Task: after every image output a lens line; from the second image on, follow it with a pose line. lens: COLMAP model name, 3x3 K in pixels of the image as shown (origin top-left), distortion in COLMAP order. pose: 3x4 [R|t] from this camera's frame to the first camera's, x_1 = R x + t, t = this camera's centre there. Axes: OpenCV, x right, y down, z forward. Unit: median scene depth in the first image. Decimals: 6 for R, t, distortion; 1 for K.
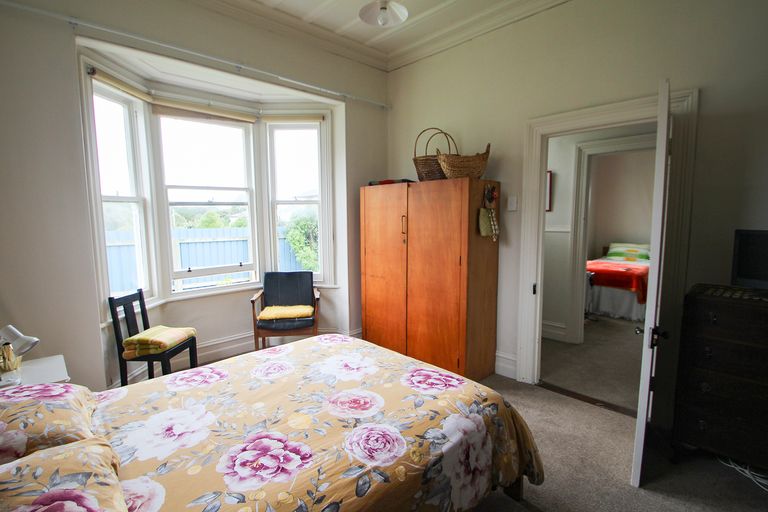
lens RADIAL K [[366.0, 0, 381.5], [0, 366.0, 254.5], [0, 0, 1]] dist [-0.031768, -0.001888]
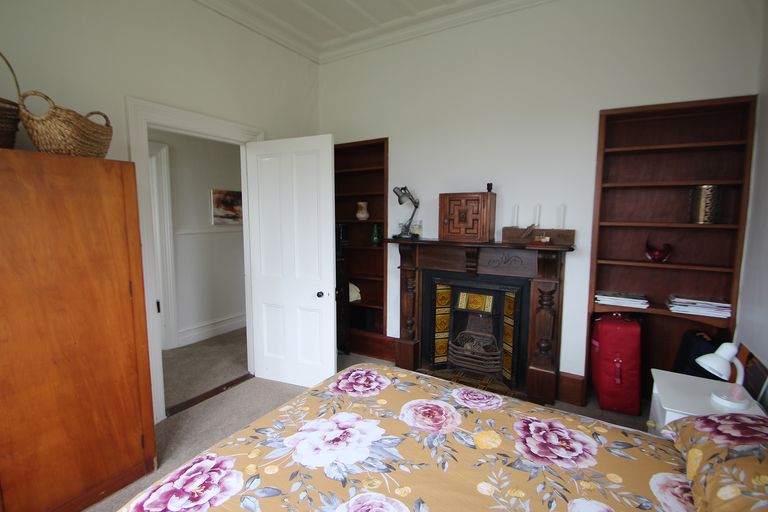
lens RADIAL K [[366.0, 0, 379.8], [0, 366.0, 254.7], [0, 0, 1]] dist [-0.031768, -0.001888]
pose [[-0.246123, -0.109083, 0.963081, -0.975446], [0.111129, 0.983918, 0.139844, -0.156133], [-0.962847, 0.141445, -0.230042, 1.389882]]
